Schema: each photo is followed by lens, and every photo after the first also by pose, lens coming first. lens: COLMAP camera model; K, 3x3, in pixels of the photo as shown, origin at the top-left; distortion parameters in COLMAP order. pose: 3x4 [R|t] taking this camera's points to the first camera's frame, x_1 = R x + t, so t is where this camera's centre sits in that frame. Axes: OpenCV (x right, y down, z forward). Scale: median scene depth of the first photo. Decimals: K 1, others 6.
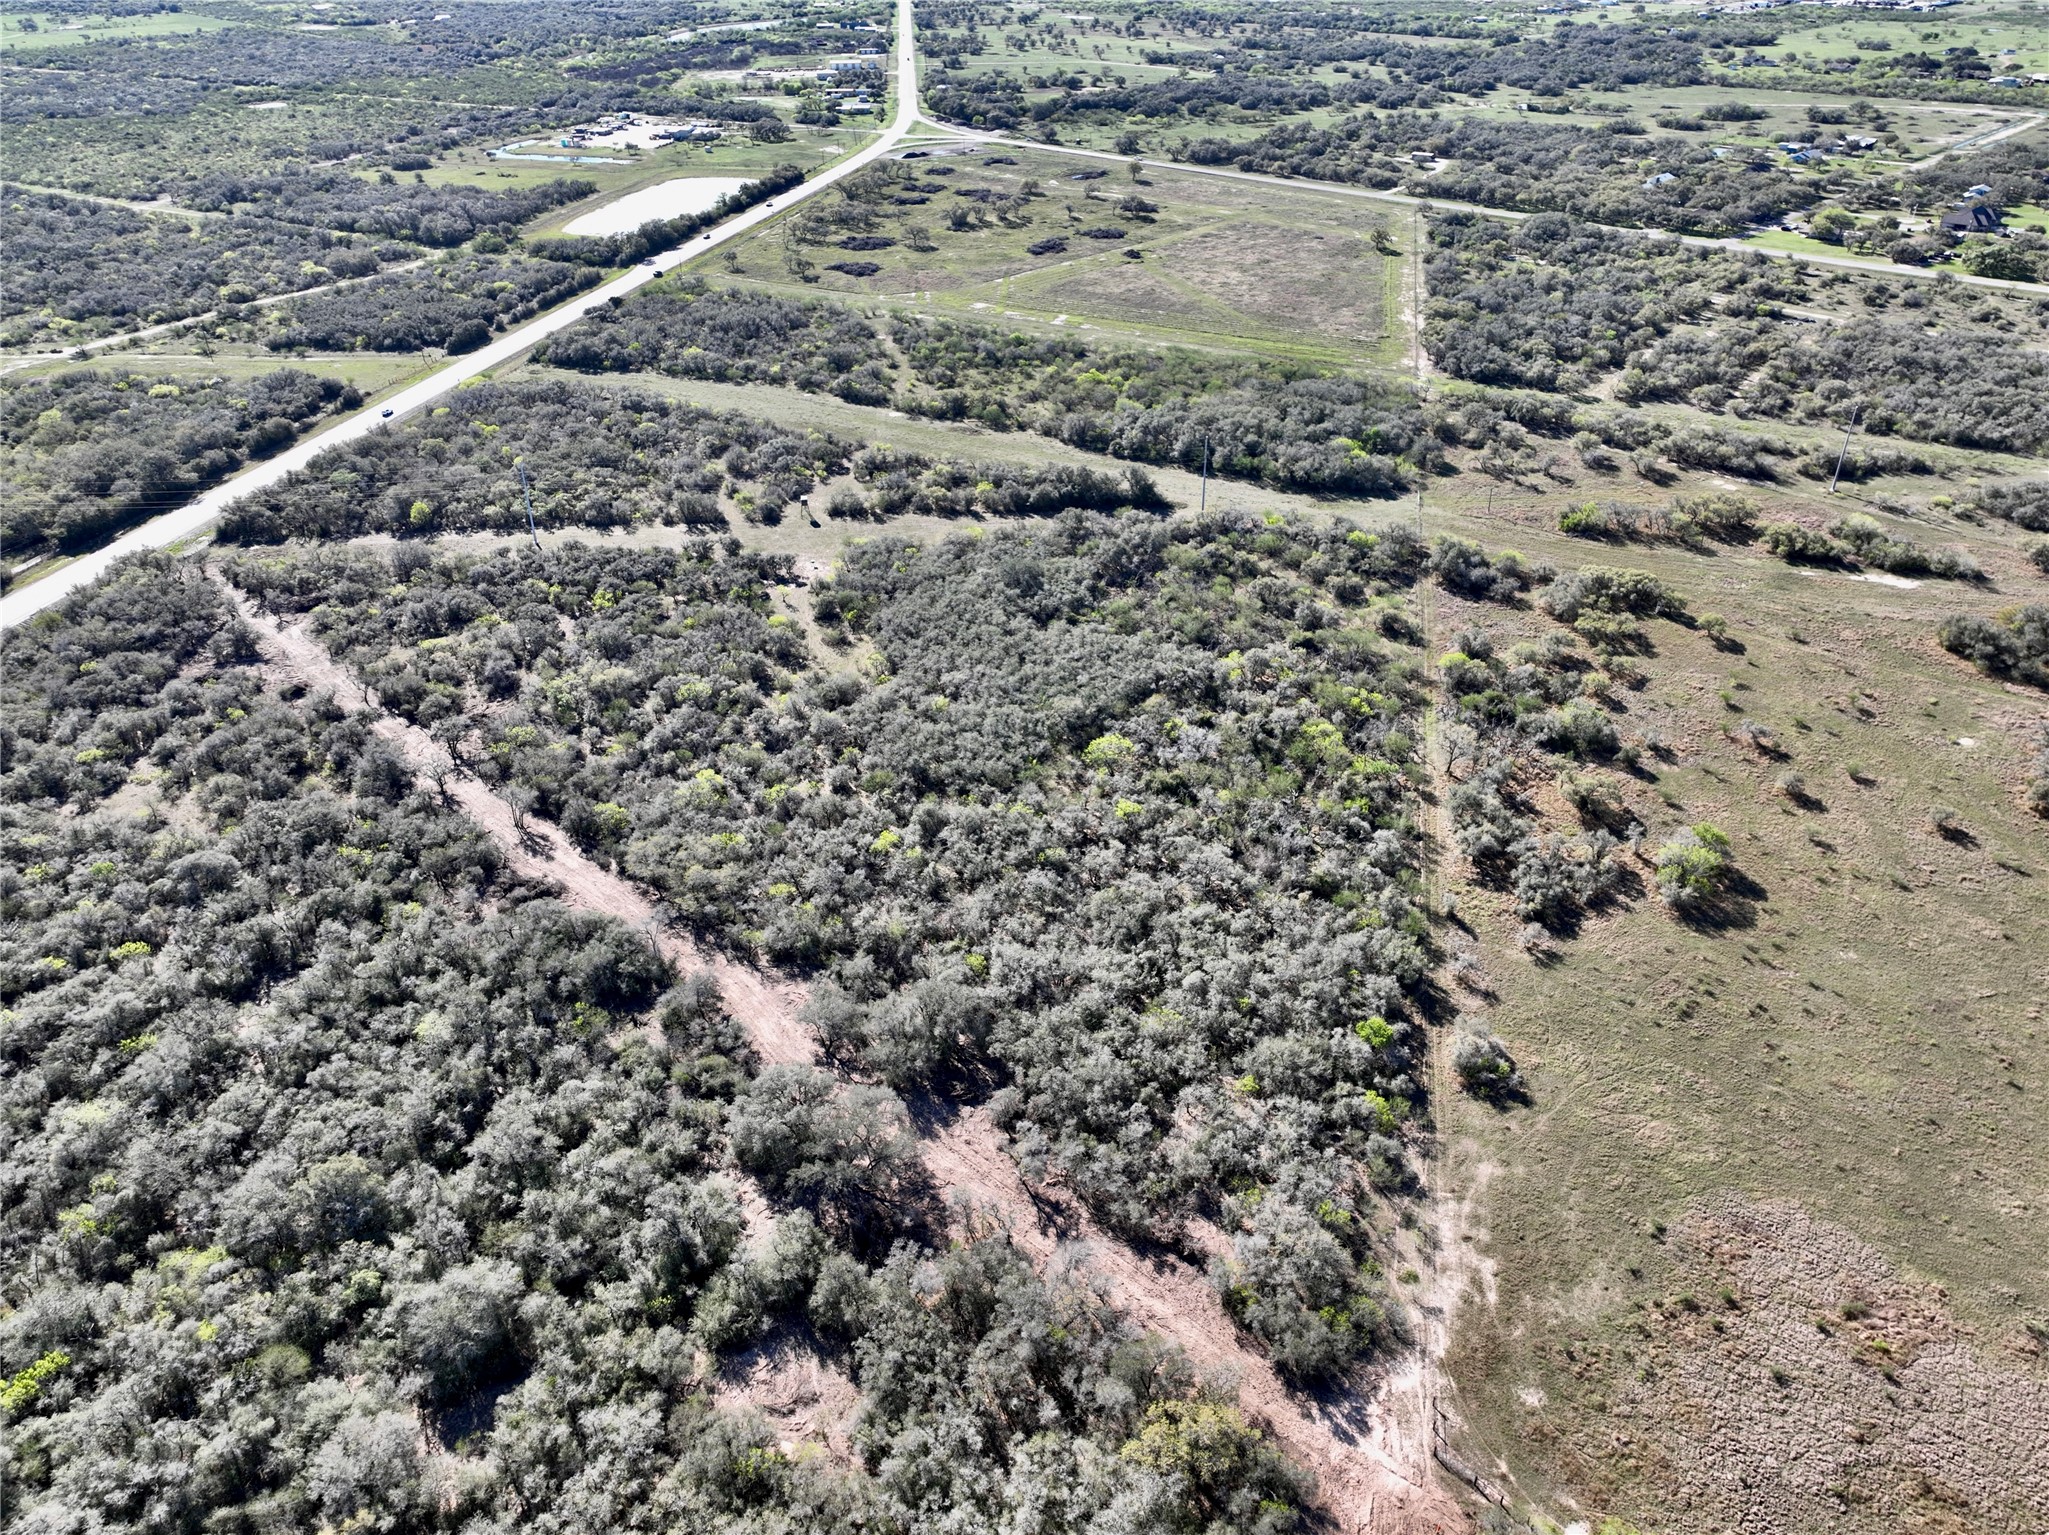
lens RADIAL K [[1470.1, 0, 1042.8], [0, 1470.1, 764.9], [0, 0, 1]] dist [-0.002249, 0.018232]
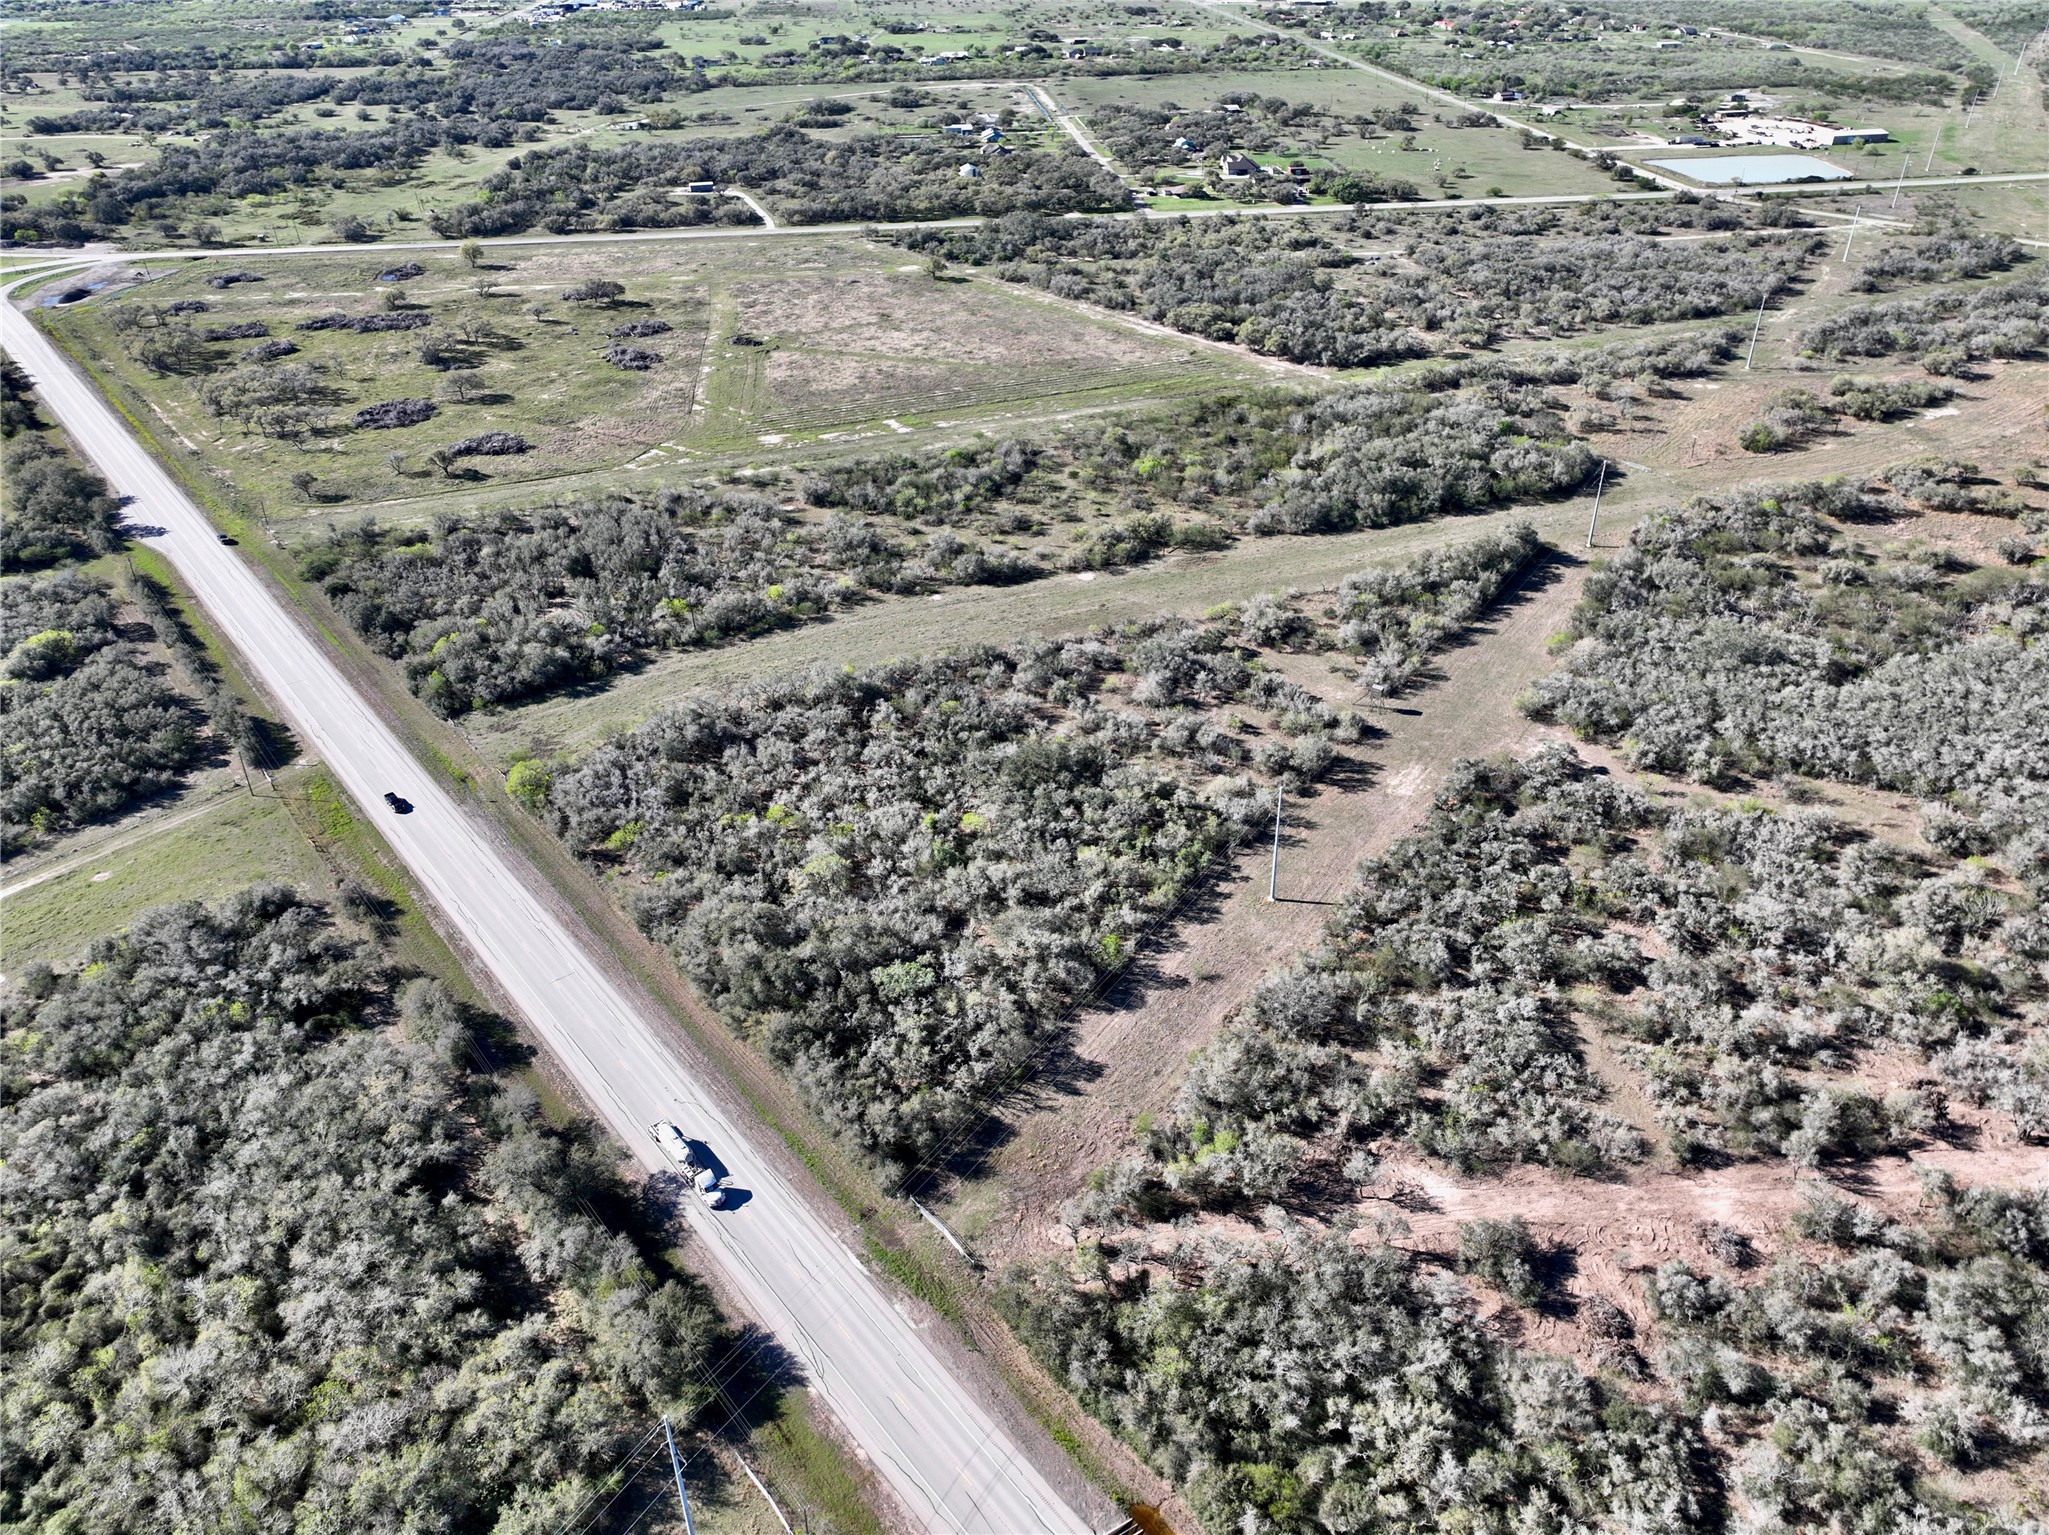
lens RADIAL K [[1470.1, 0, 1042.8], [0, 1470.1, 764.9], [0, 0, 1]] dist [-0.002249, 0.018232]
pose [[0.627908, -0.407501, 0.663079, -1.049838], [0.412141, 0.896808, 0.160860, -0.452010], [-0.660205, 0.172277, 0.731061, 0.763427]]
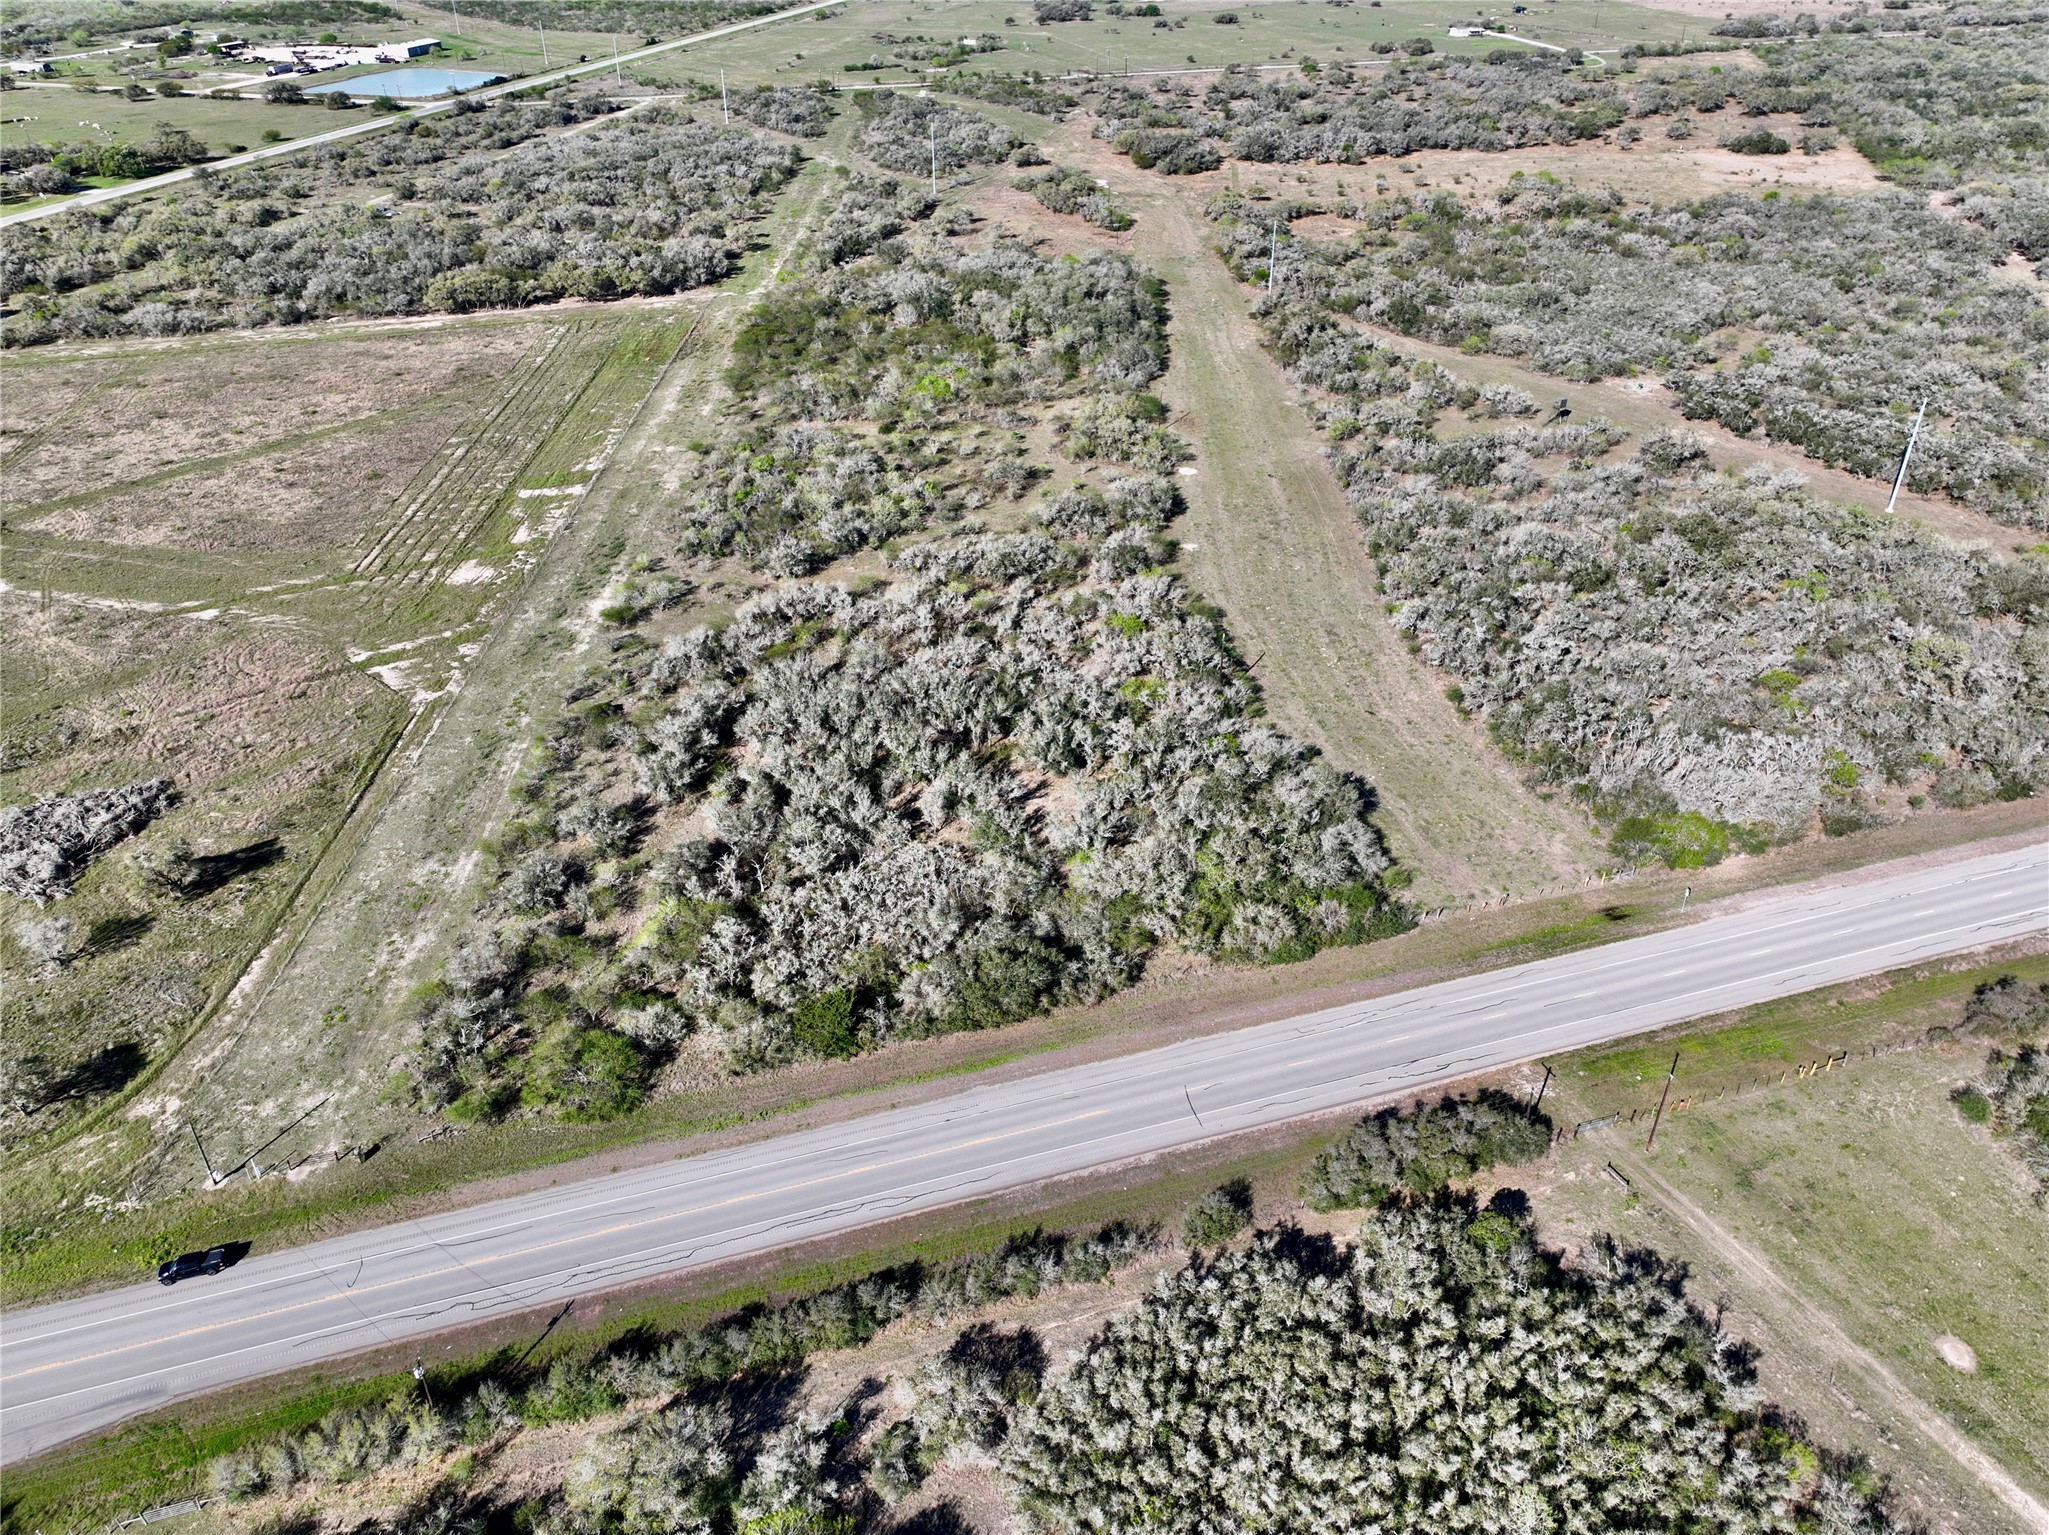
lens RADIAL K [[1470.1, 0, 1042.8], [0, 1470.1, 764.9], [0, 0, 1]] dist [-0.002249, 0.018232]
pose [[-0.493346, -0.461659, 0.737211, -0.962516], [0.455820, 0.584629, 0.671146, -0.992947], [-0.740836, 0.667143, -0.077992, 1.883885]]
